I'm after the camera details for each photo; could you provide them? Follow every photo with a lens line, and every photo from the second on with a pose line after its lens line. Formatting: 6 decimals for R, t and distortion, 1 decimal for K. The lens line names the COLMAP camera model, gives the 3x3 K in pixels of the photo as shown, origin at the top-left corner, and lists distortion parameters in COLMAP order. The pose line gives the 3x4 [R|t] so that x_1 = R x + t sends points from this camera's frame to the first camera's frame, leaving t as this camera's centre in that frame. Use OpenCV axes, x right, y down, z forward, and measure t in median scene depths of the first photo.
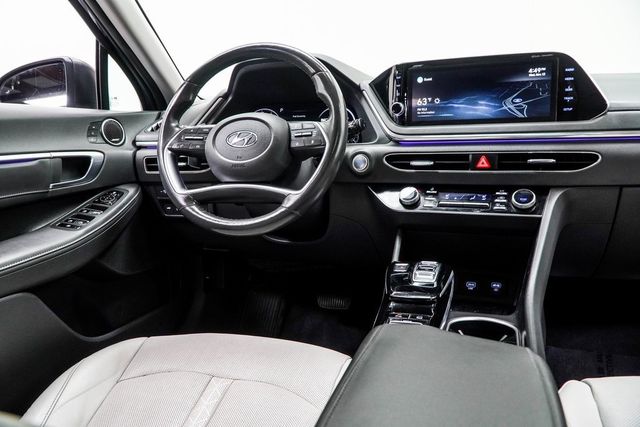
lens RADIAL K [[507.4, 0, 320.0], [0, 507.4, 213.5], [0, 0, 1]] dist [-0.007372, -0.003636]
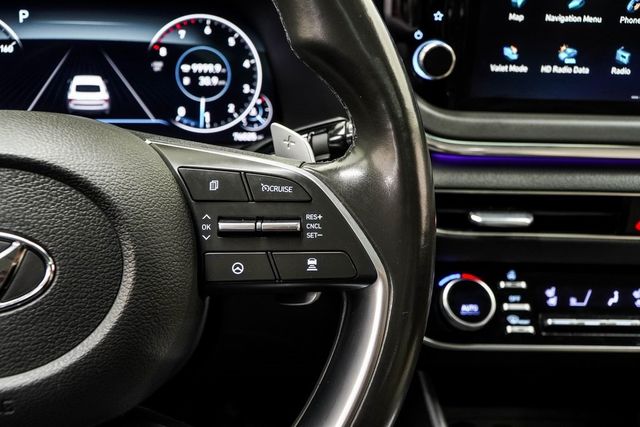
lens RADIAL K [[628.0, 0, 302.2], [0, 628.0, 226.3], [0, 0, 1]] dist [-0.003884, 0.004014]
pose [[0.898763, -0.114473, 0.423227, -0.133447], [0.013837, 0.972238, 0.233584, -0.212424], [-0.438216, -0.204081, 0.875396, 0.688842]]
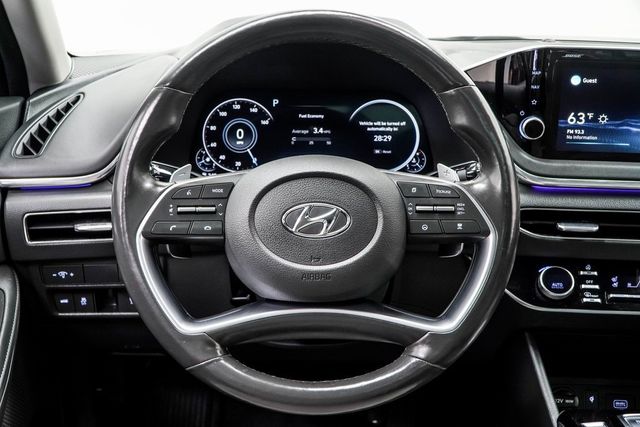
lens RADIAL K [[745.9, 0, 321.5], [0, 745.9, 221.7], [0, 0, 1]] dist [0.141822, -0.734932]
pose [[0.949417, -0.052946, 0.309523, -0.361415], [0.015589, 0.992415, 0.121943, -0.224604], [-0.313631, -0.110950, 0.943041, 0.292387]]
